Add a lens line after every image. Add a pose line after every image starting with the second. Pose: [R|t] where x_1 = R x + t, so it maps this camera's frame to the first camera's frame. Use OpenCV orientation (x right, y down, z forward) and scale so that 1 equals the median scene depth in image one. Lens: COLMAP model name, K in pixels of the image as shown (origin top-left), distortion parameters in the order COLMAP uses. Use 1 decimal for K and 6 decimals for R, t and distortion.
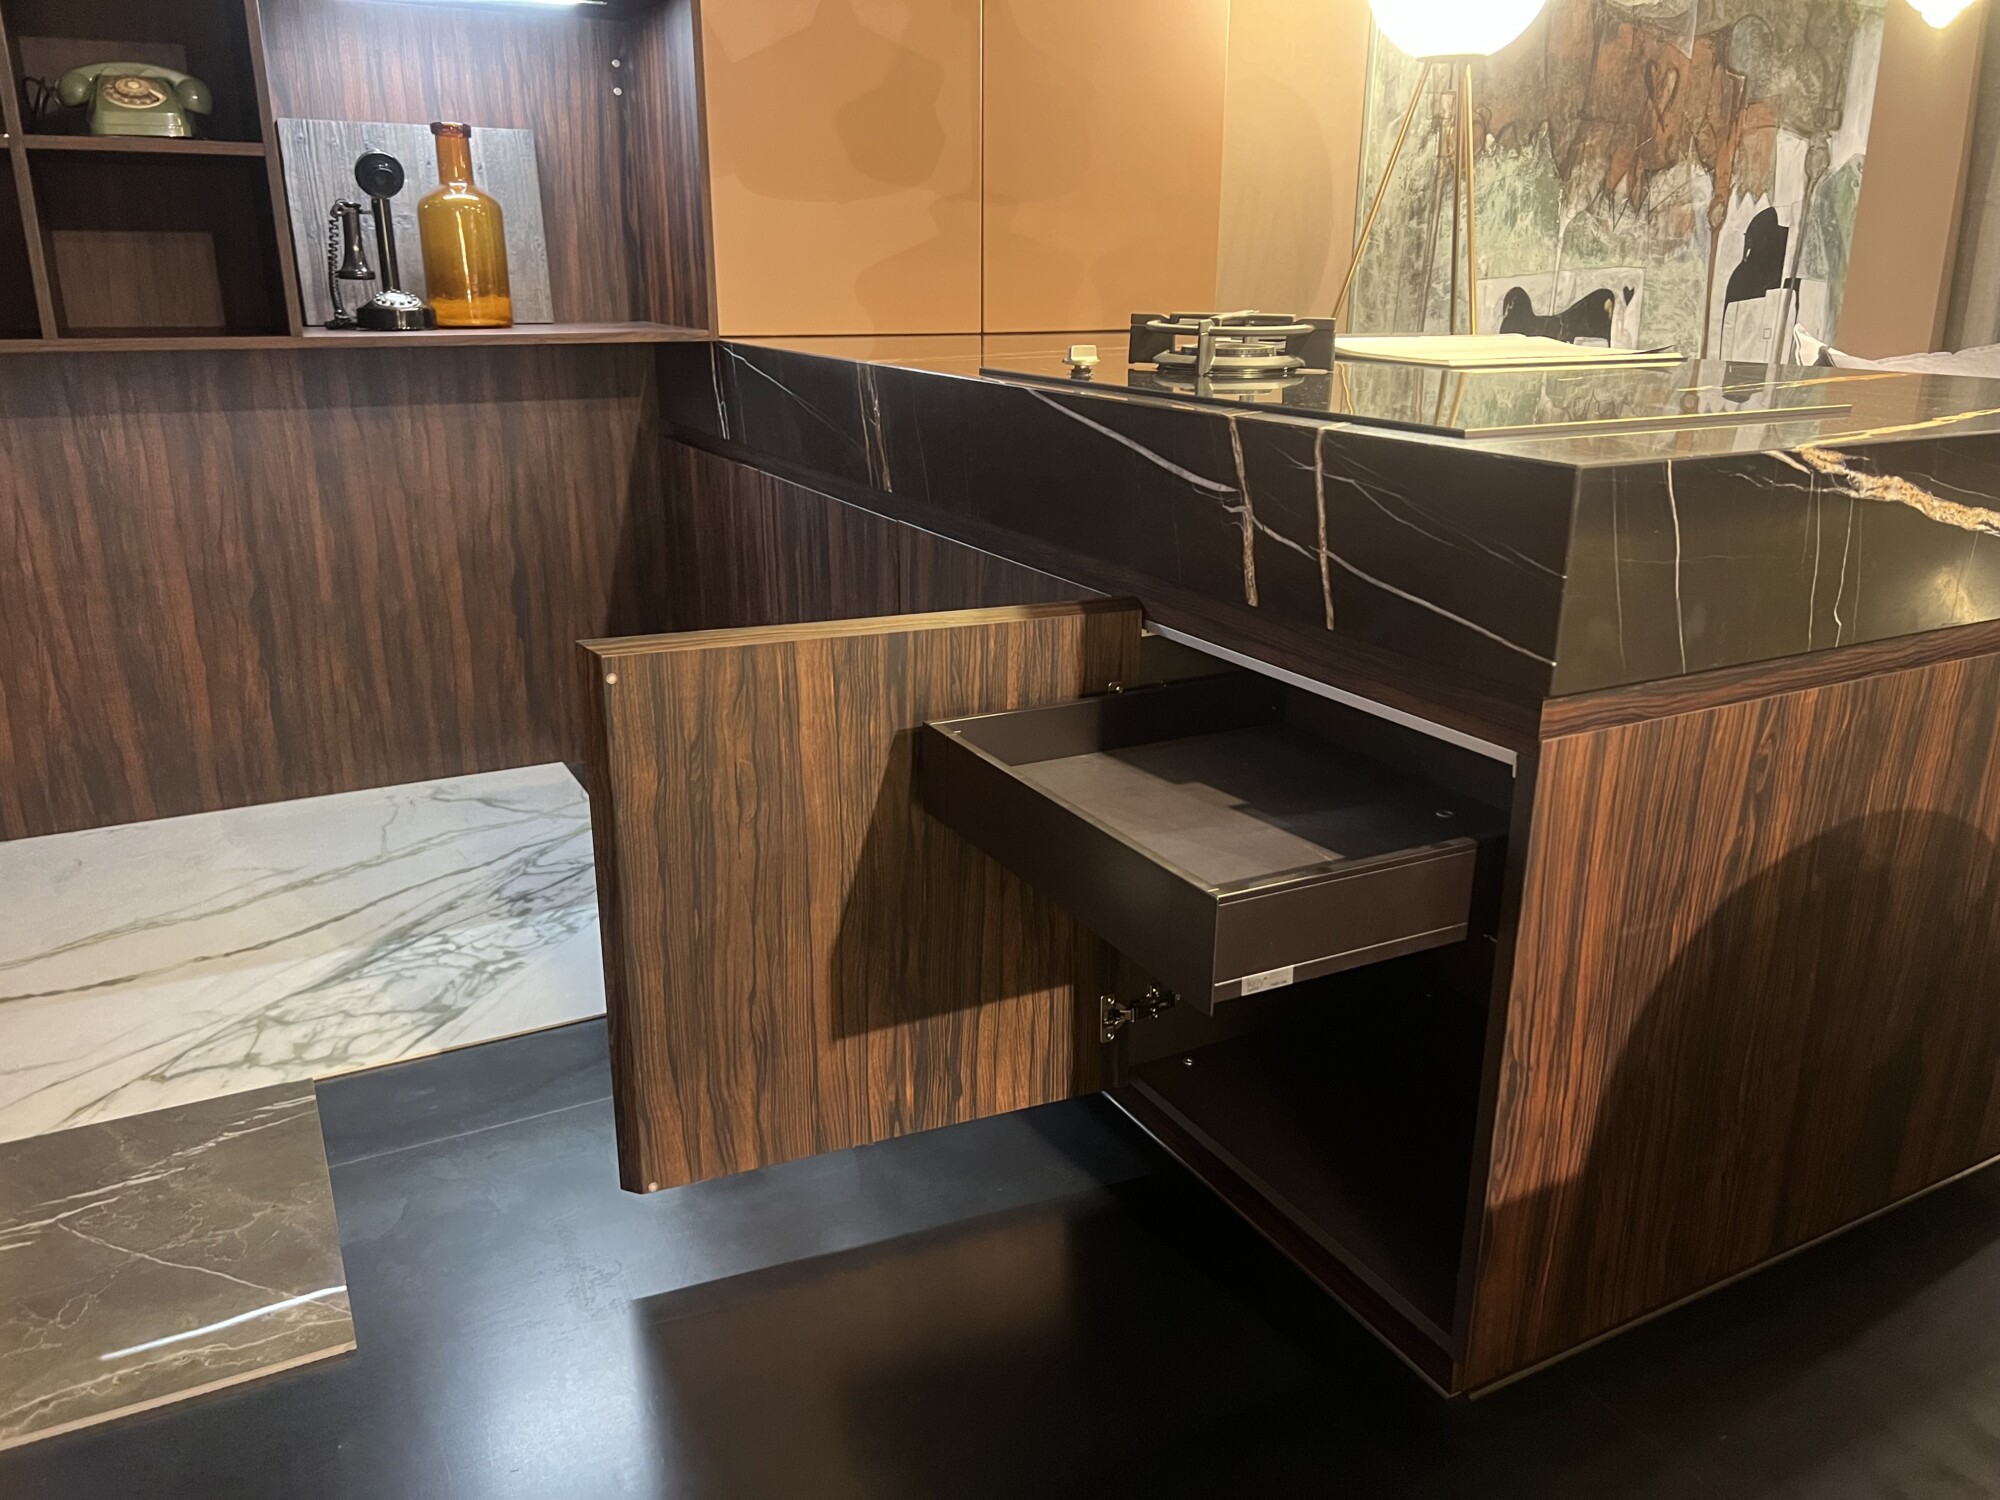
lens RADIAL K [[1457.5, 0, 977.9], [0, 1457.5, 752.0], [0, 0, 1]] dist [0.048942, -0.056782]
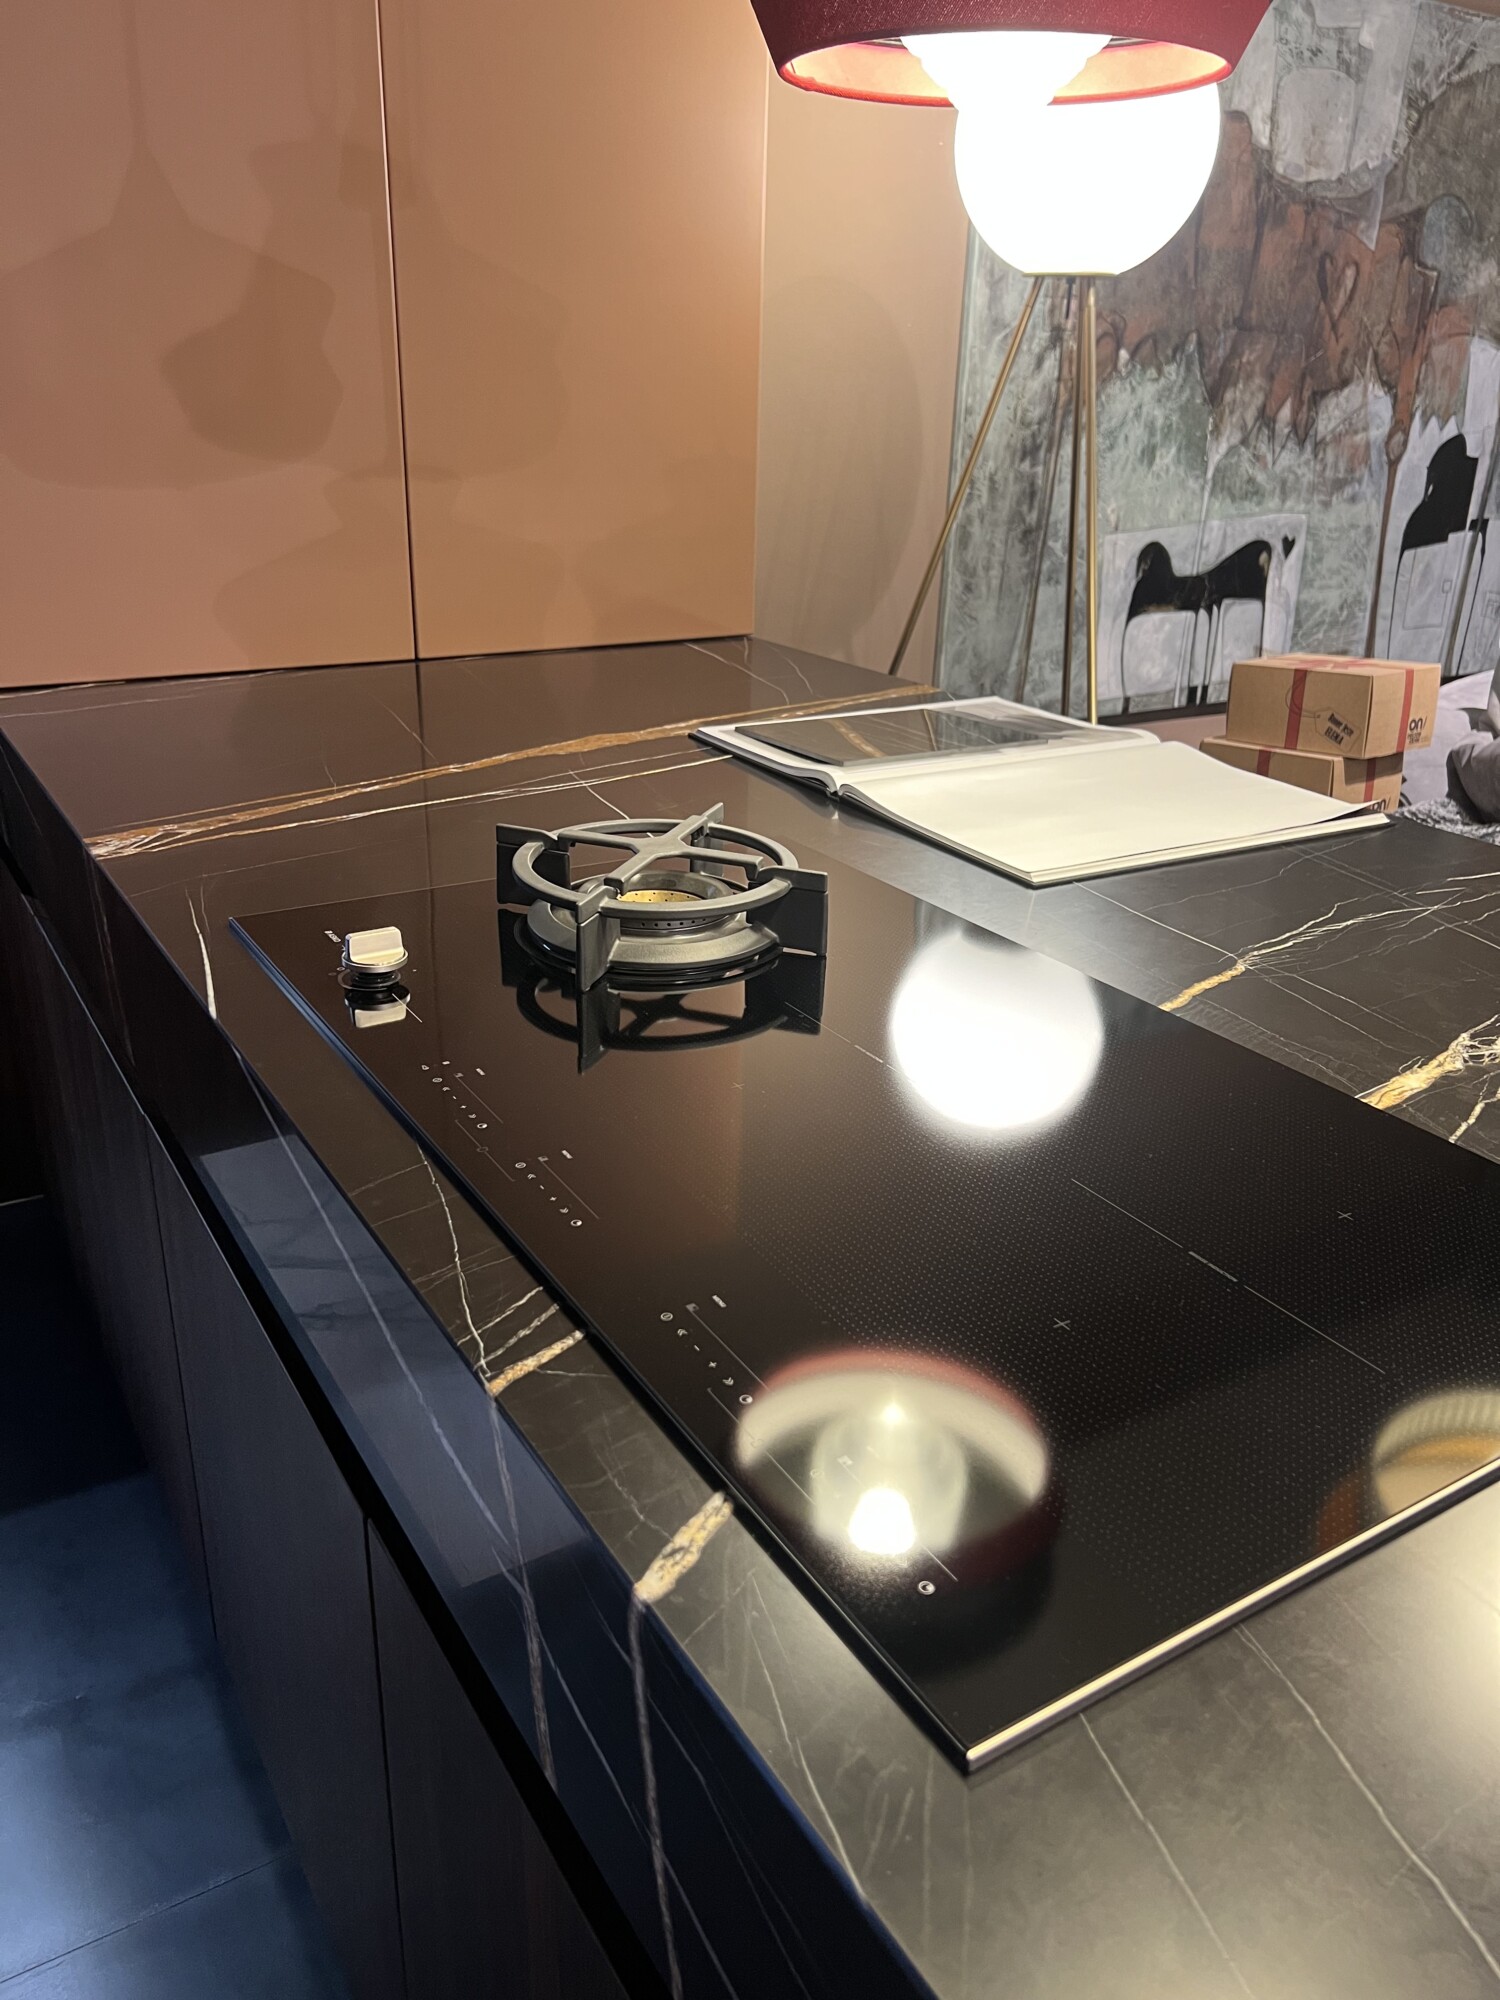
lens RADIAL K [[1457.5, 0, 725.7], [0, 1457.5, 983.3], [0, 0, 1]] dist [0.048942, -0.056782]
pose [[0.997545, -0.006255, 0.069755, 0.108249], [0.000641, 0.996777, 0.080223, -0.197459], [-0.070032, -0.079981, 0.994333, 0.284505]]
